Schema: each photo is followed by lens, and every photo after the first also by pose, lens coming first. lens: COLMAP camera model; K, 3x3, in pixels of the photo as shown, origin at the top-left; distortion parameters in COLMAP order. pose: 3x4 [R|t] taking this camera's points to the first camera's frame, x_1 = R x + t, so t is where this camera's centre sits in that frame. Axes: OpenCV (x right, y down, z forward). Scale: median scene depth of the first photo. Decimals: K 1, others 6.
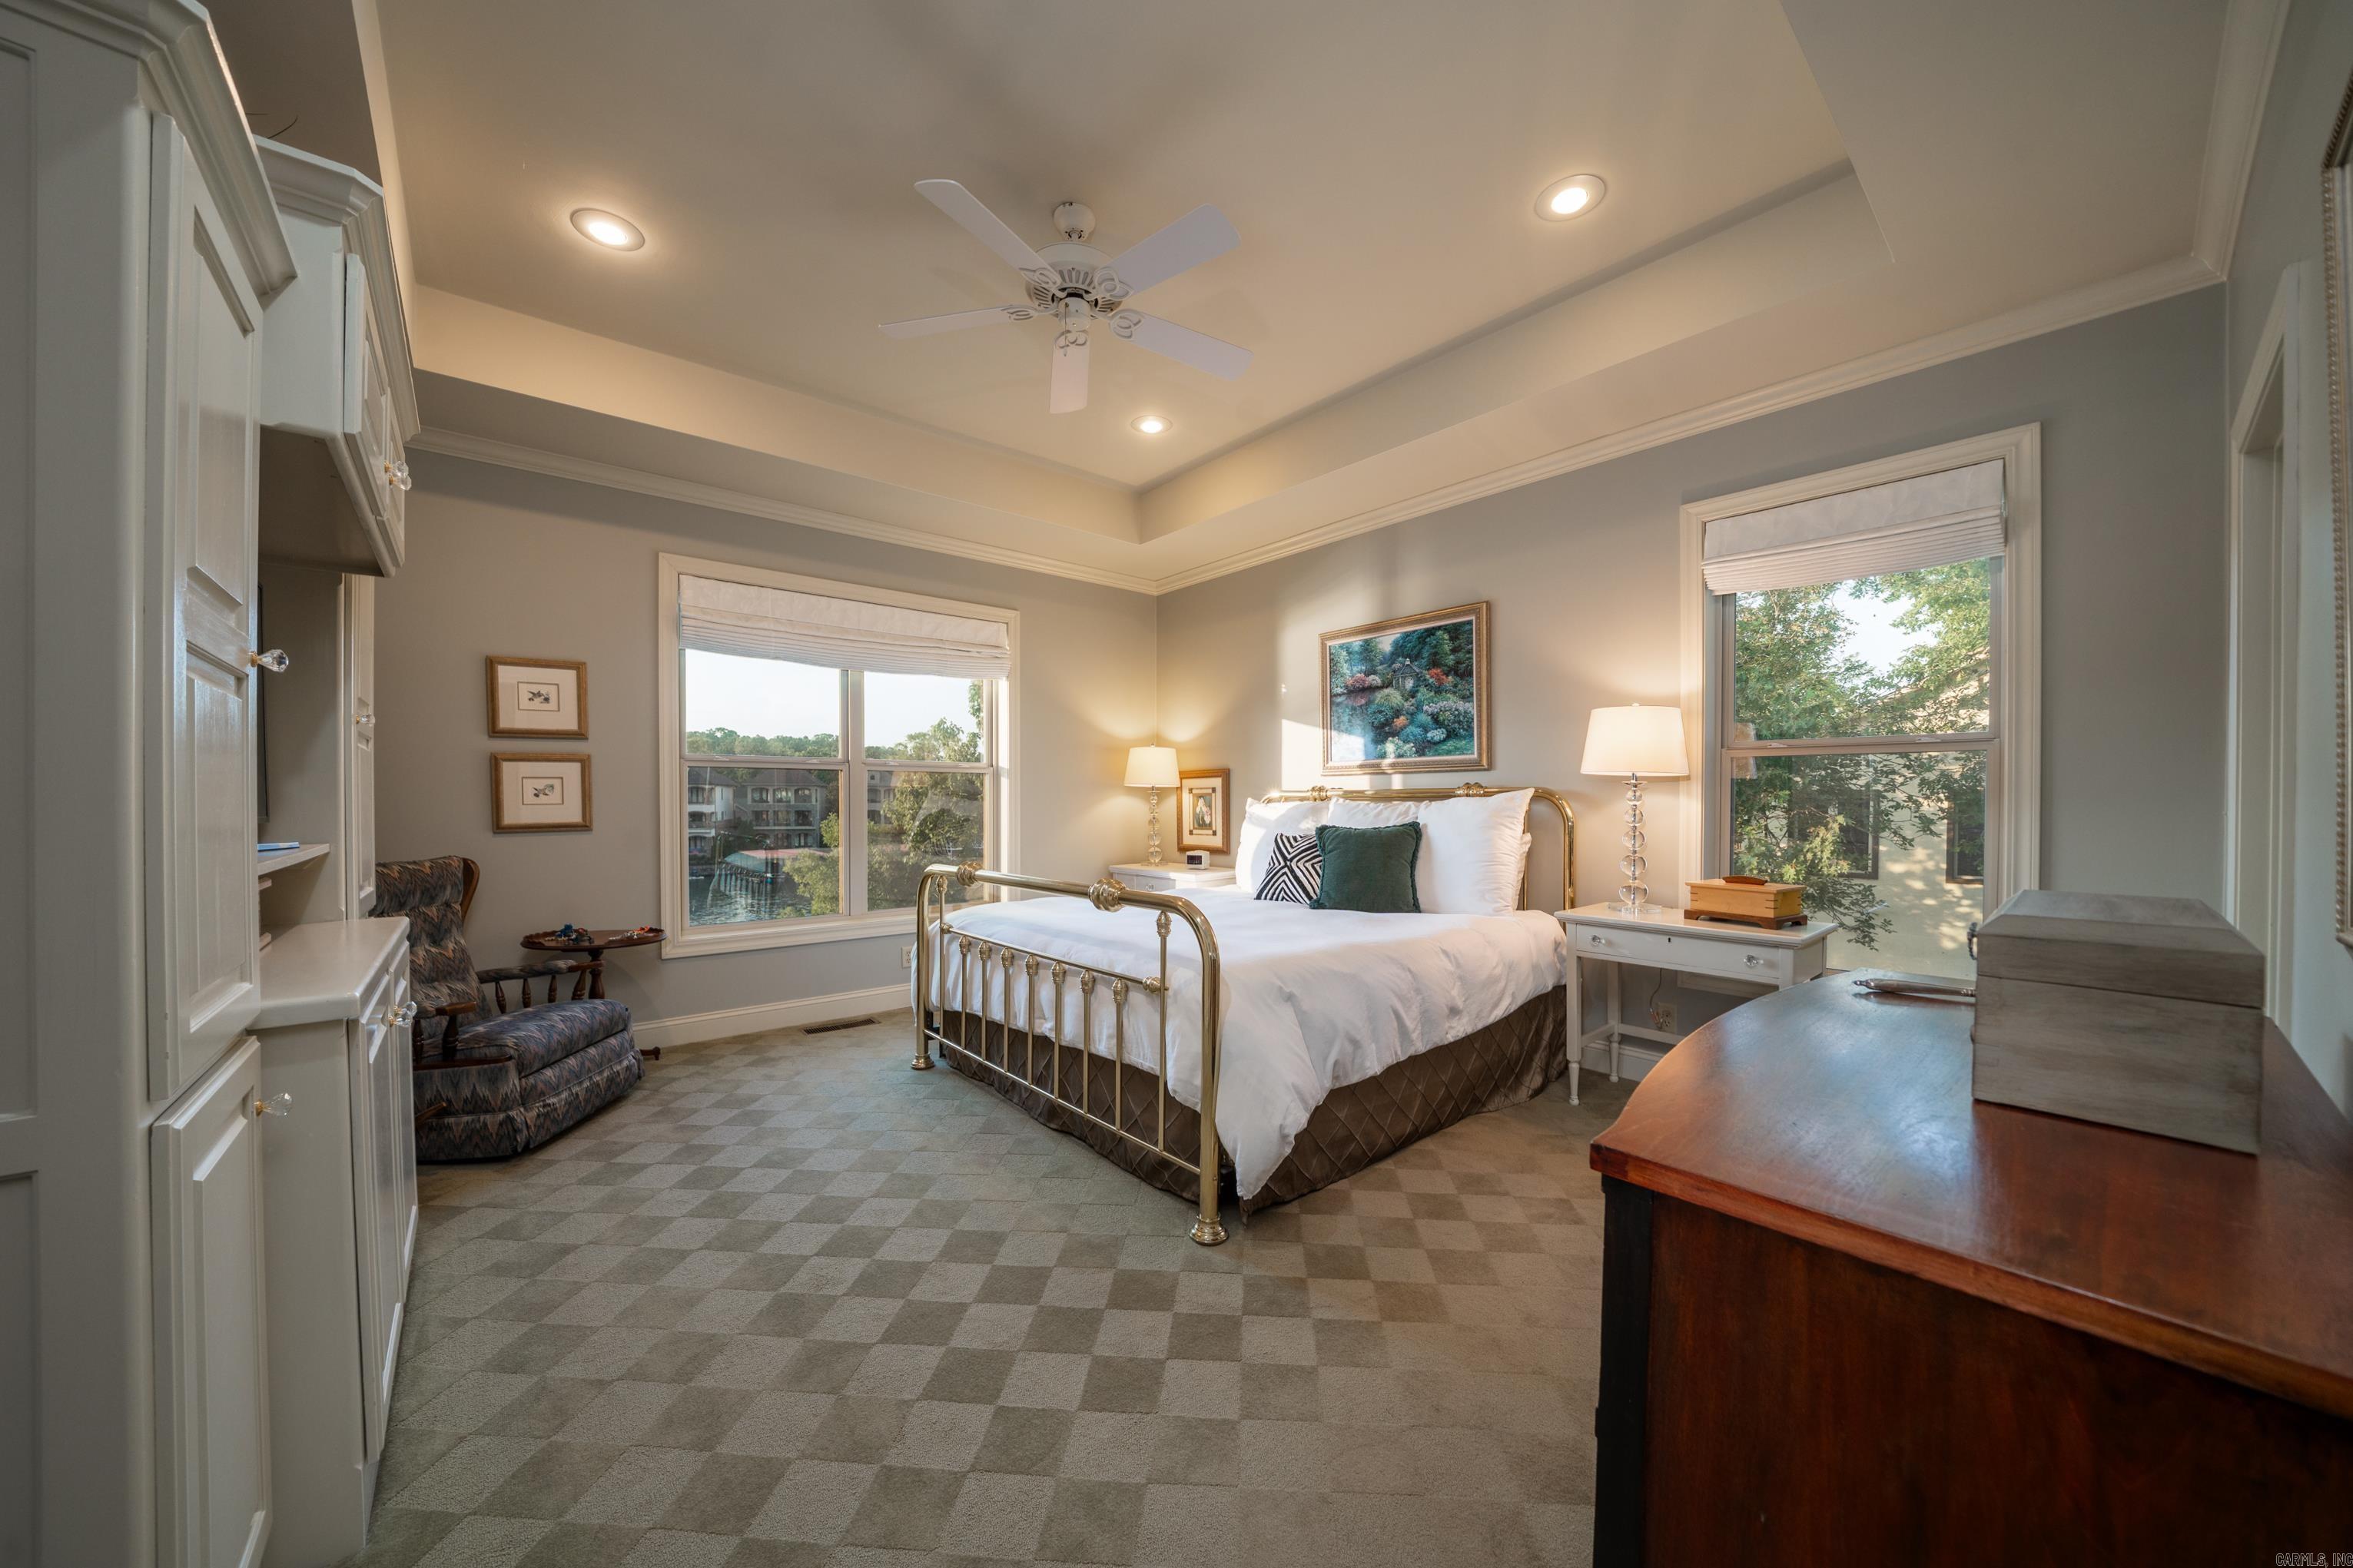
lens RADIAL K [[805.0, 0, 1176.5], [0, 805.0, 784.0], [0, 0, 1]] dist [-0.008388, 0.000162]
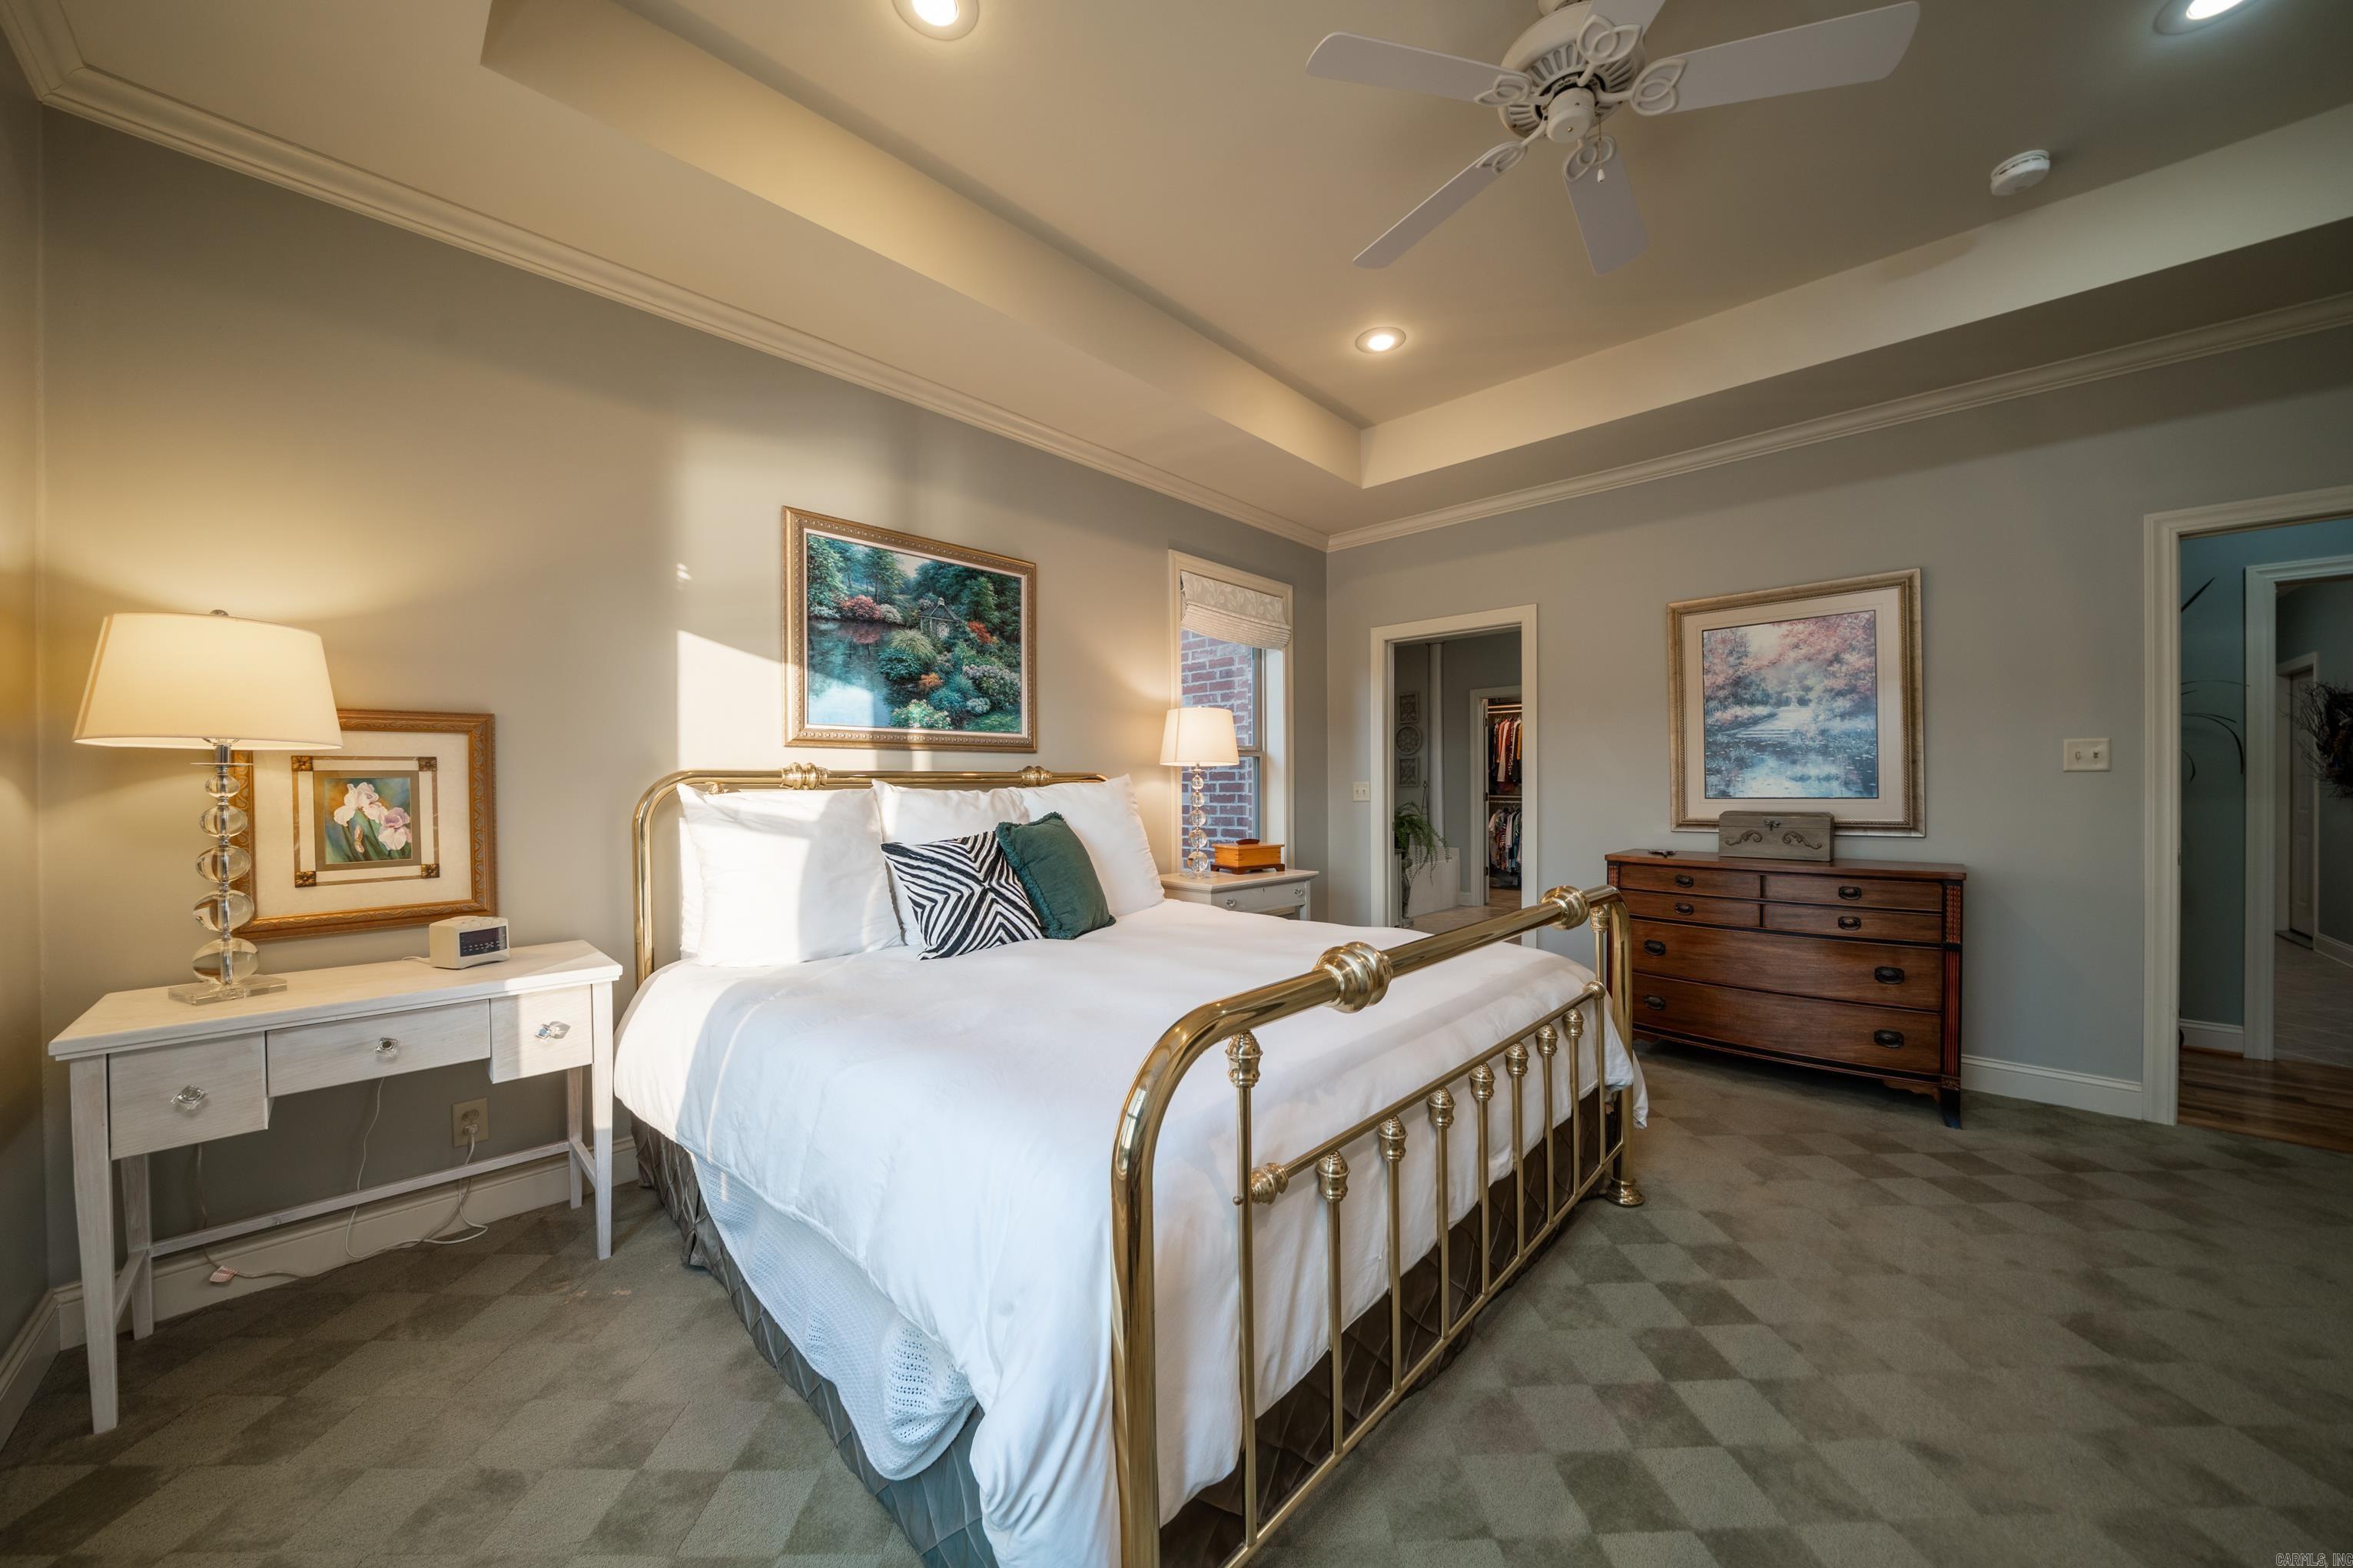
lens RADIAL K [[846.9, 0, 1175.1], [0, 846.9, 789.9], [0, 0, 1]] dist [-0.019451, 0.000019]
pose [[-0.106264, 0.005492, 0.994323, -0.516135], [-0.005288, 0.999967, -0.006088, 0.026890], [-0.994324, -0.005905, -0.106231, 0.862371]]
